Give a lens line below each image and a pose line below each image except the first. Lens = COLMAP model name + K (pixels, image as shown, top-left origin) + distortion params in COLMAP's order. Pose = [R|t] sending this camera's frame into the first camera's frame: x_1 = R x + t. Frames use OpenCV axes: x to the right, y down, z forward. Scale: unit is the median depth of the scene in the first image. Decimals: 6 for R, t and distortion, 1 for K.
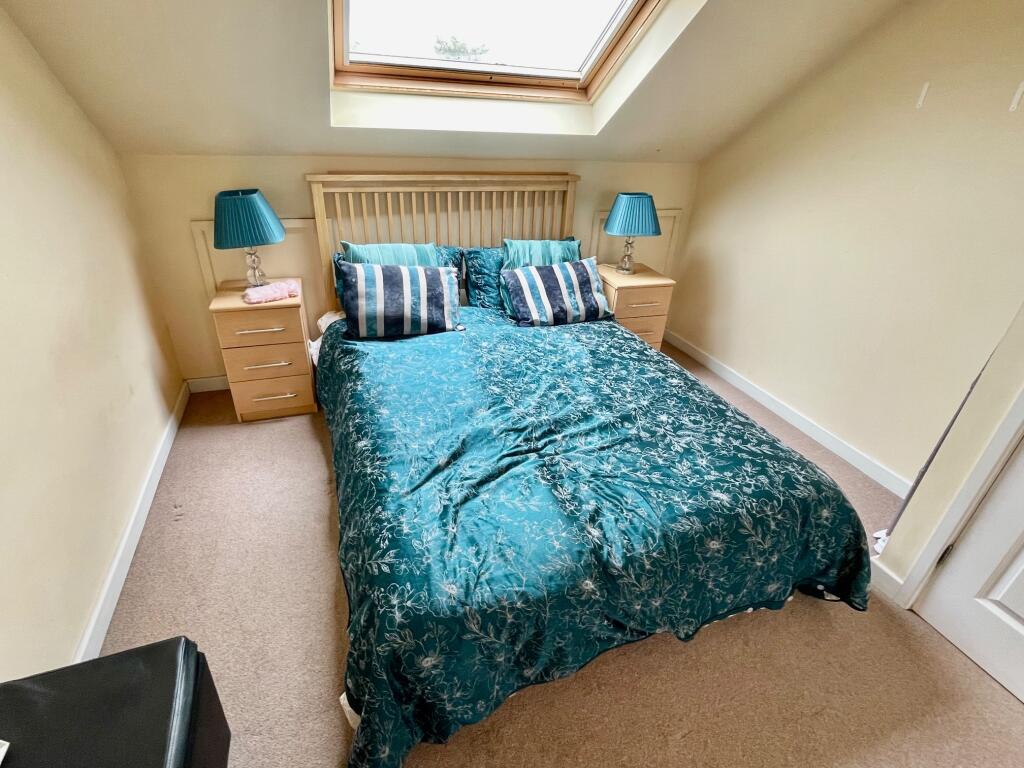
lens RADIAL K [[507.4, 0, 512.9], [0, 507.4, 382.3], [0, 0, 1]] dist [-0.015861, 0.000233]
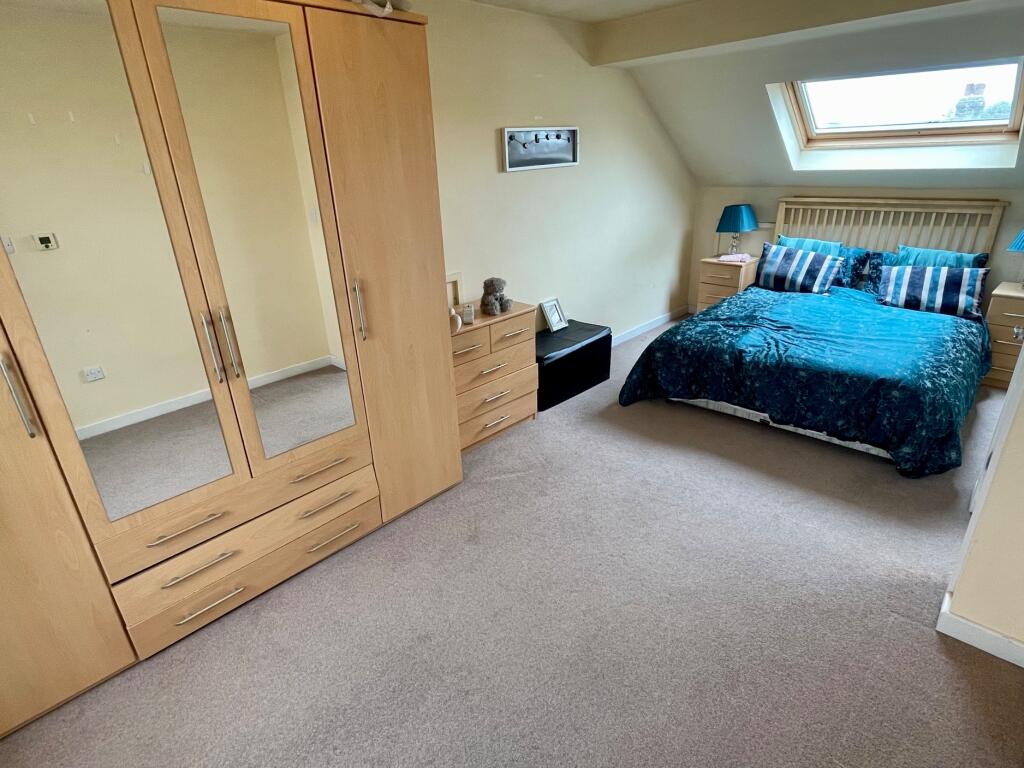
lens RADIAL K [[559.3, 0, 512.2], [0, 559.3, 385.0], [0, 0, 1]] dist [-0.006326, -0.000131]
pose [[0.433440, 0.280149, -0.856531, 1.058405], [-0.376647, 0.919774, 0.110236, 0.330230], [0.818698, 0.274830, 0.504185, -0.567384]]
